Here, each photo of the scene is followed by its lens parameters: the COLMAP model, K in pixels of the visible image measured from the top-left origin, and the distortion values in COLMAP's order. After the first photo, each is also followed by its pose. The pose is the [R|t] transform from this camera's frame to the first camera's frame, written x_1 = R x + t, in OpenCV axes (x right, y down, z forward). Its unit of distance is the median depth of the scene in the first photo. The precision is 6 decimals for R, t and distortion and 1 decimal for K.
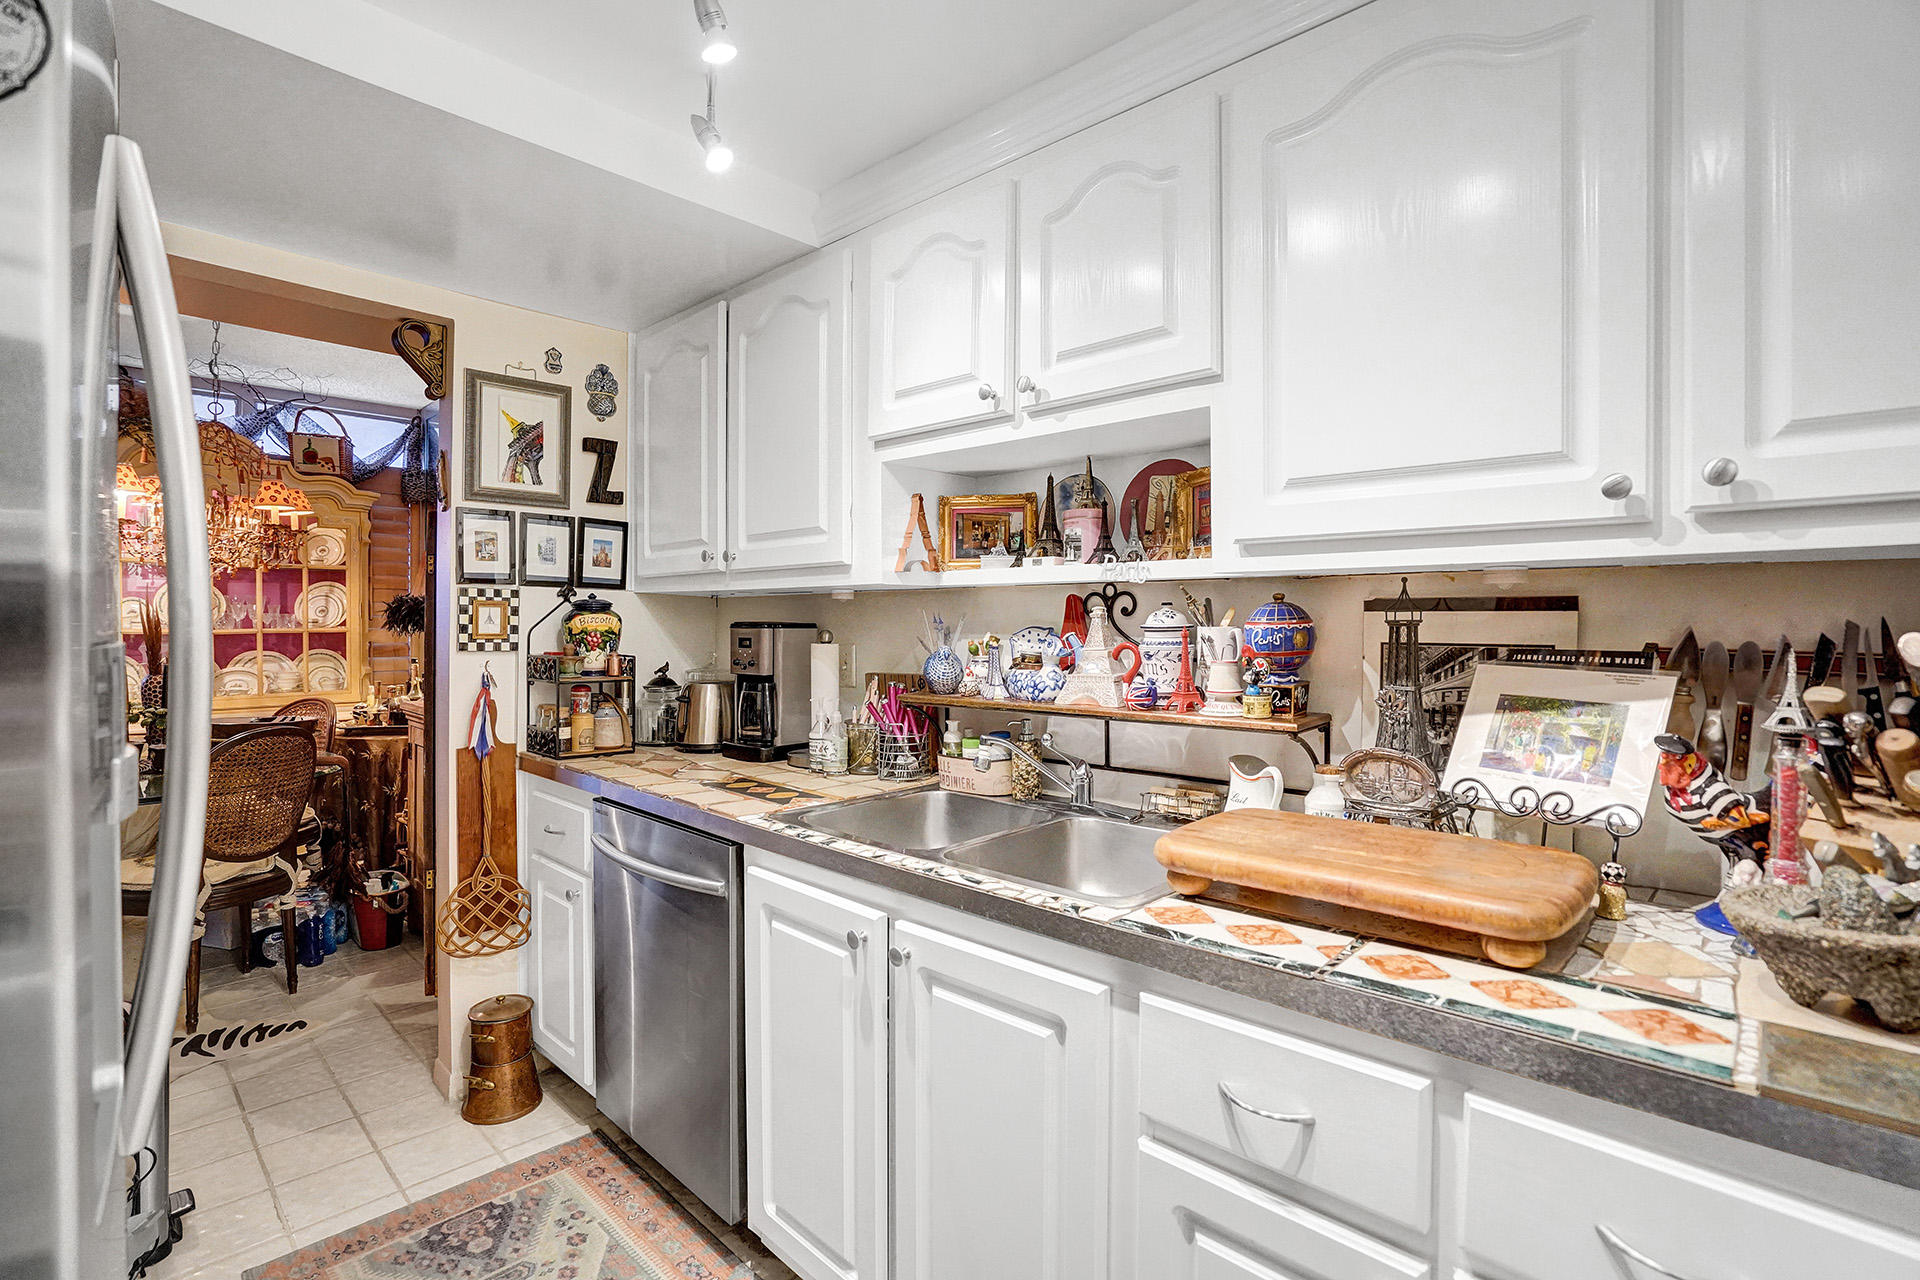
lens RADIAL K [[893.2, 0, 951.1], [0, 893.2, 643.1], [0, 0, 1]] dist [-0.063170, 0.024339]
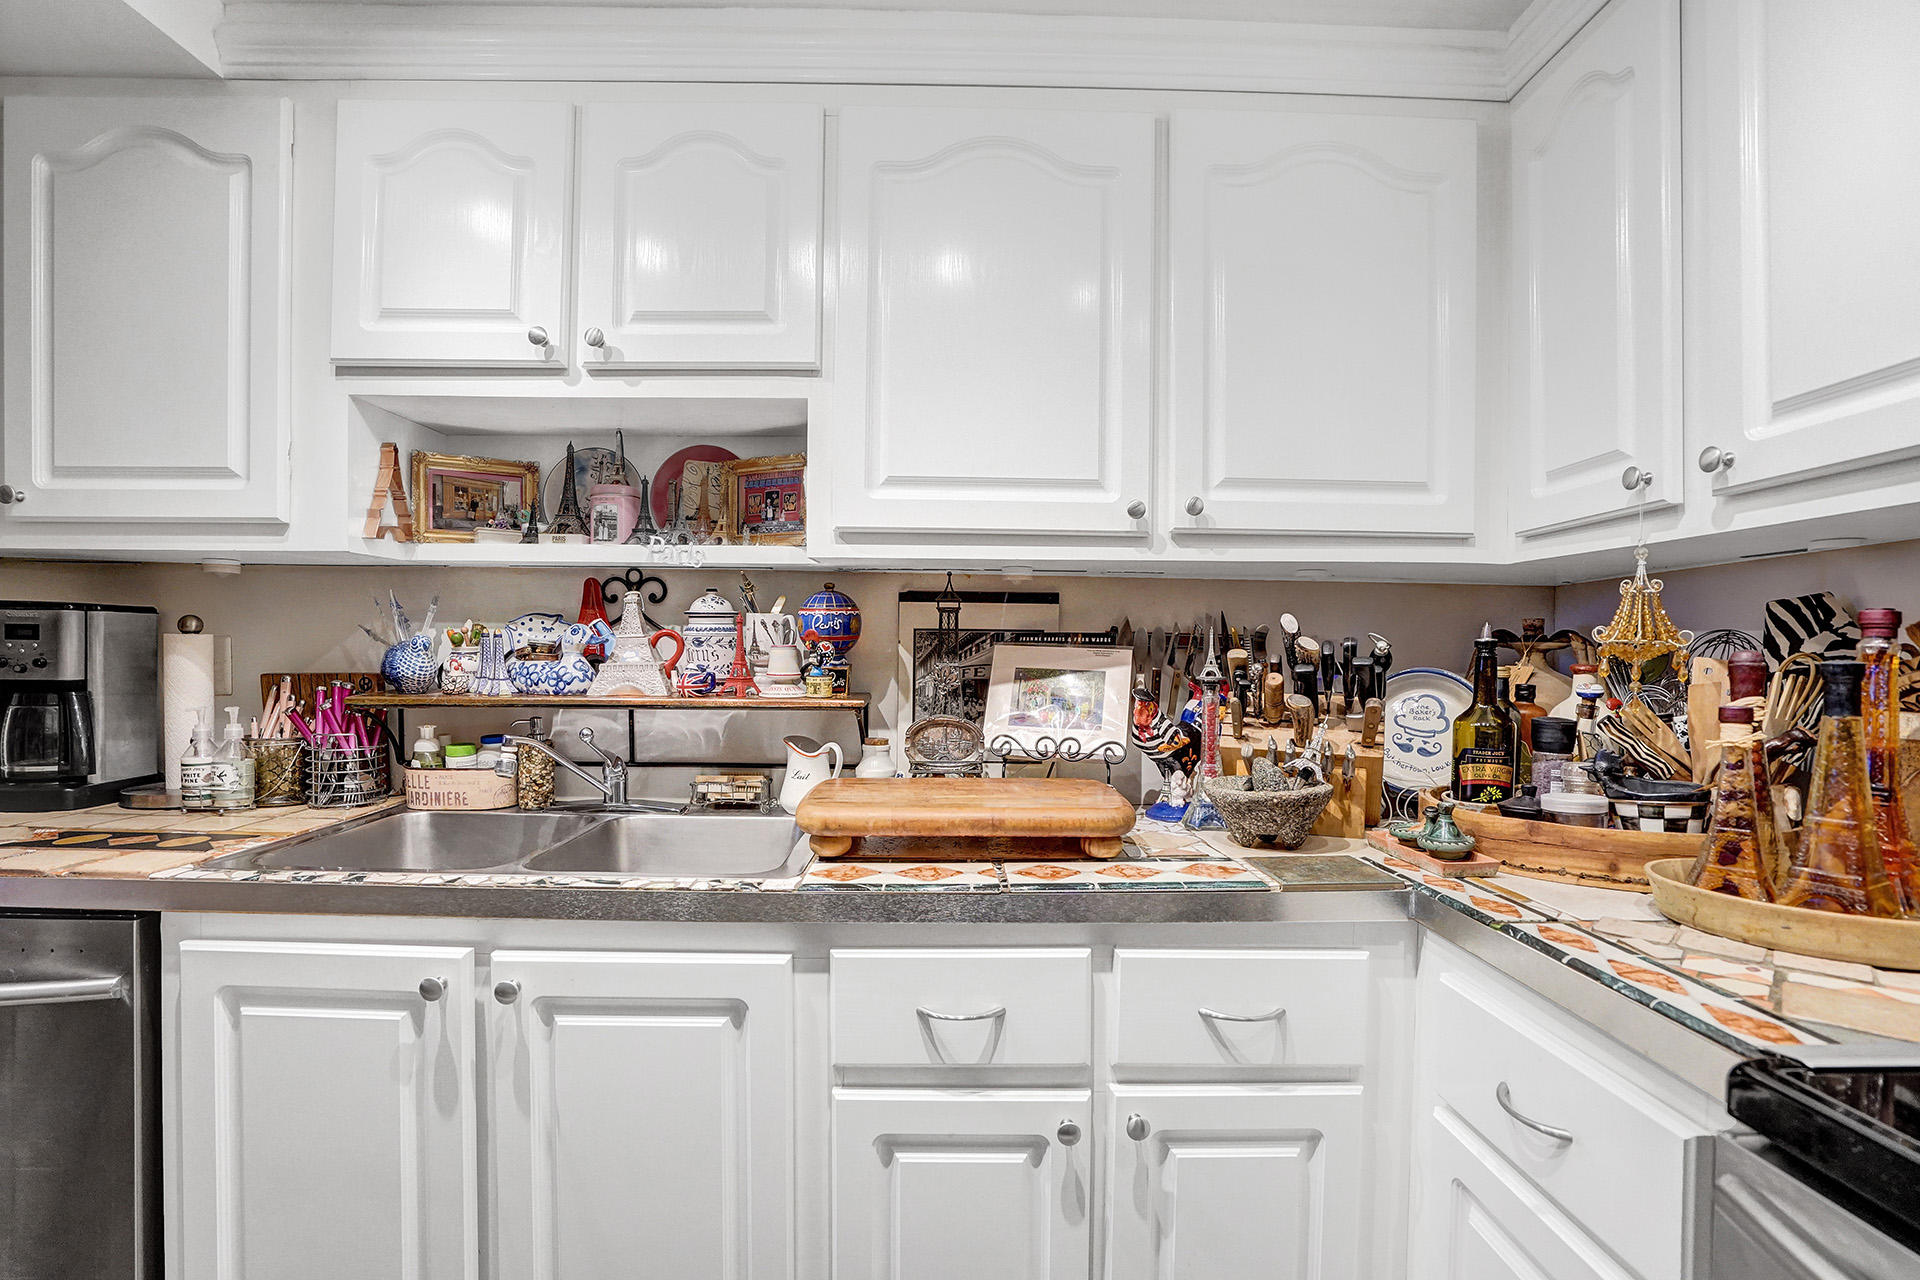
lens RADIAL K [[908.6, 0, 962.9], [0, 908.6, 667.3], [0, 0, 1]] dist [-0.064114, 0.027233]
pose [[0.718535, -0.010993, 0.695404, -0.266062], [0.006046, 0.999936, 0.009560, 0.034791], [-0.695464, -0.002665, 0.718556, 0.083019]]
